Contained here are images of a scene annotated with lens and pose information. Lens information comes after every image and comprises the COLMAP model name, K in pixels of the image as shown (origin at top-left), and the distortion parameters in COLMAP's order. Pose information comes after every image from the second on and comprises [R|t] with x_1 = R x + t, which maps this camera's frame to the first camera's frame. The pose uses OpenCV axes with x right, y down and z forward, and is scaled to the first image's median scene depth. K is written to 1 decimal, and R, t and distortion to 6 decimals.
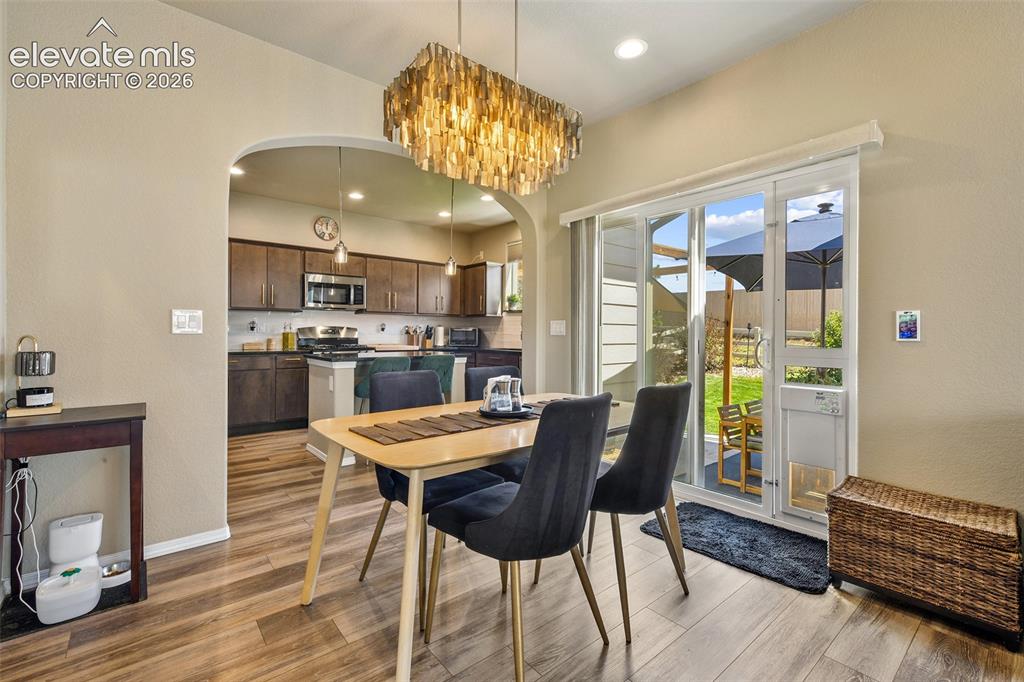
lens RADIAL K [[454.7, 0, 515.7], [0, 454.7, 336.8], [0, 0, 1]] dist [-0.000985, -0.000069]
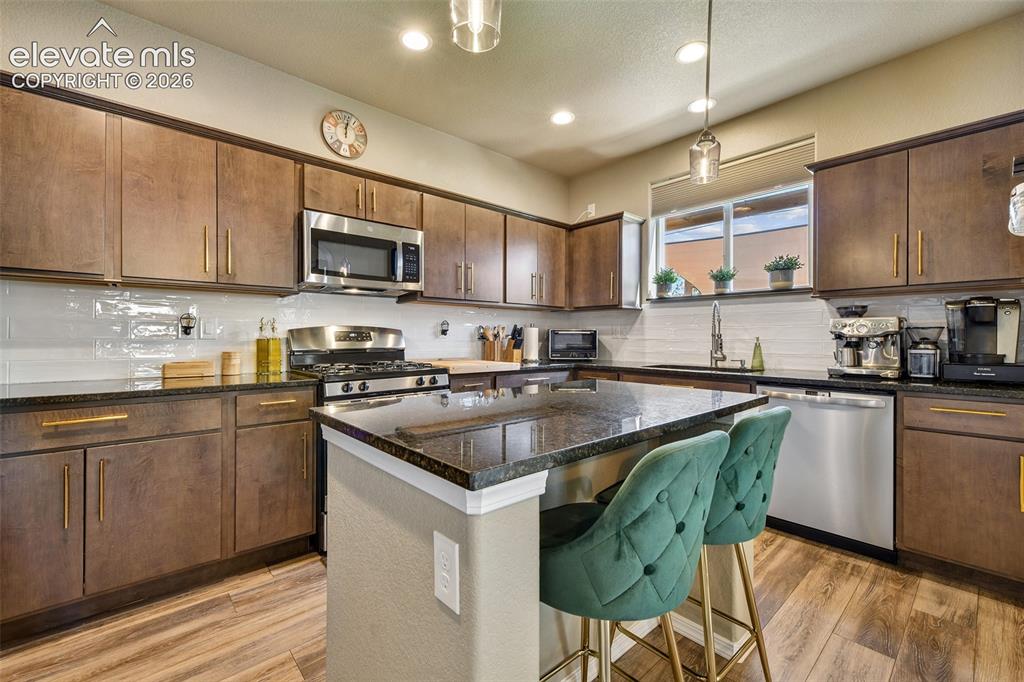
lens RADIAL K [[434.6, 0, 508.2], [0, 434.6, 341.2], [0, 0, 1]] dist [0.002643, 0.000199]
pose [[0.999683, -0.004372, 0.024789, -0.246845], [0.004313, 0.999988, 0.002442, -0.006487], [-0.024799, -0.002334, 0.999690, 0.509671]]
